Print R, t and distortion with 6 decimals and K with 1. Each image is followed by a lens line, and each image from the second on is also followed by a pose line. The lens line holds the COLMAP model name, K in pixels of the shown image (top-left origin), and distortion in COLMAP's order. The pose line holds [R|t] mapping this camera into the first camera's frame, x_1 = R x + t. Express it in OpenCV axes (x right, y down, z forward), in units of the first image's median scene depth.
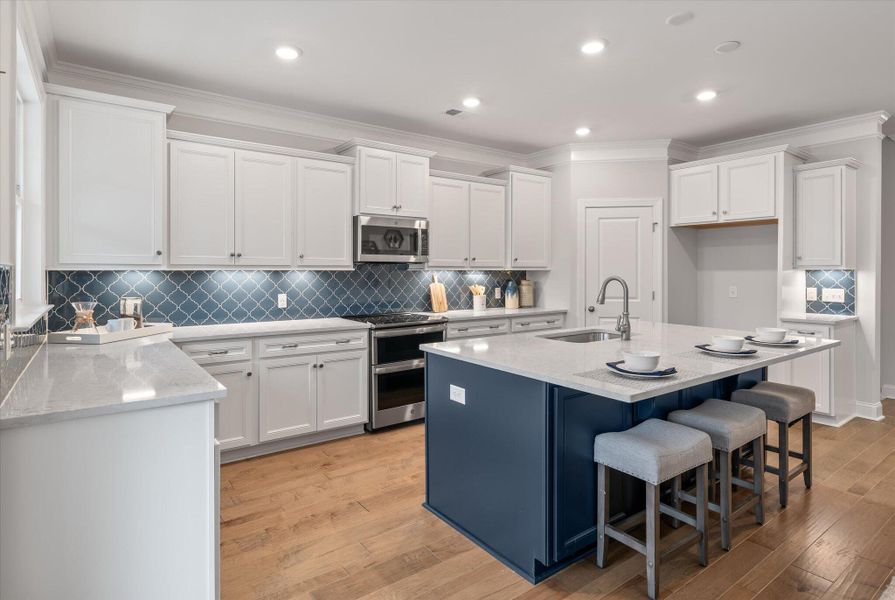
lens RADIAL K [[491.1, 0, 471.7], [0, 491.1, 281.6], [0, 0, 1]] dist [-0.024215, 0.000661]
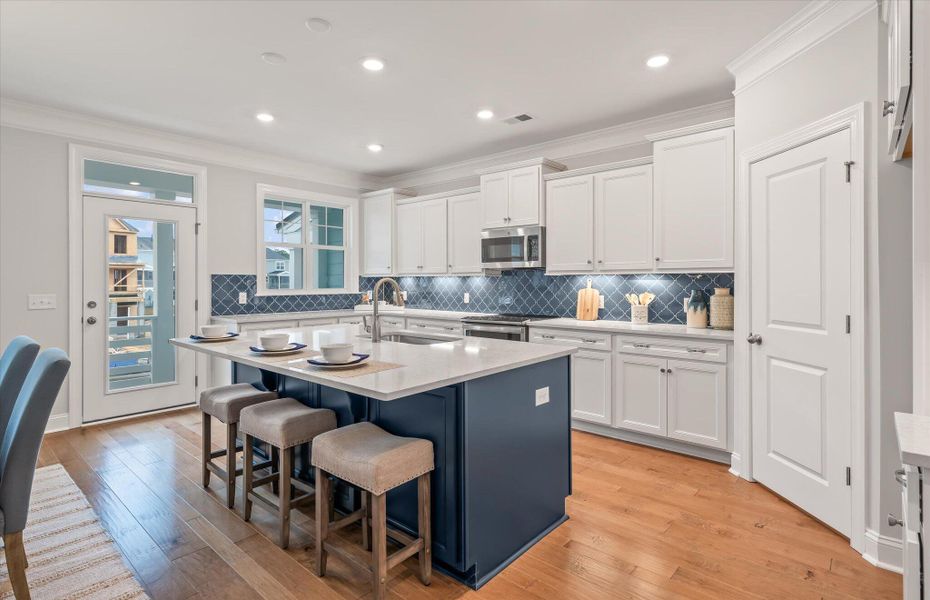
lens RADIAL K [[463.6, 0, 457.5], [0, 463.6, 286.3], [0, 0, 1]] dist [0.002890, 0.001461]
pose [[0.179745, 0.018424, -0.983541, 0.735316], [-0.010219, 0.999806, 0.016861, -0.013068], [0.983660, 0.007020, 0.179898, 0.588403]]
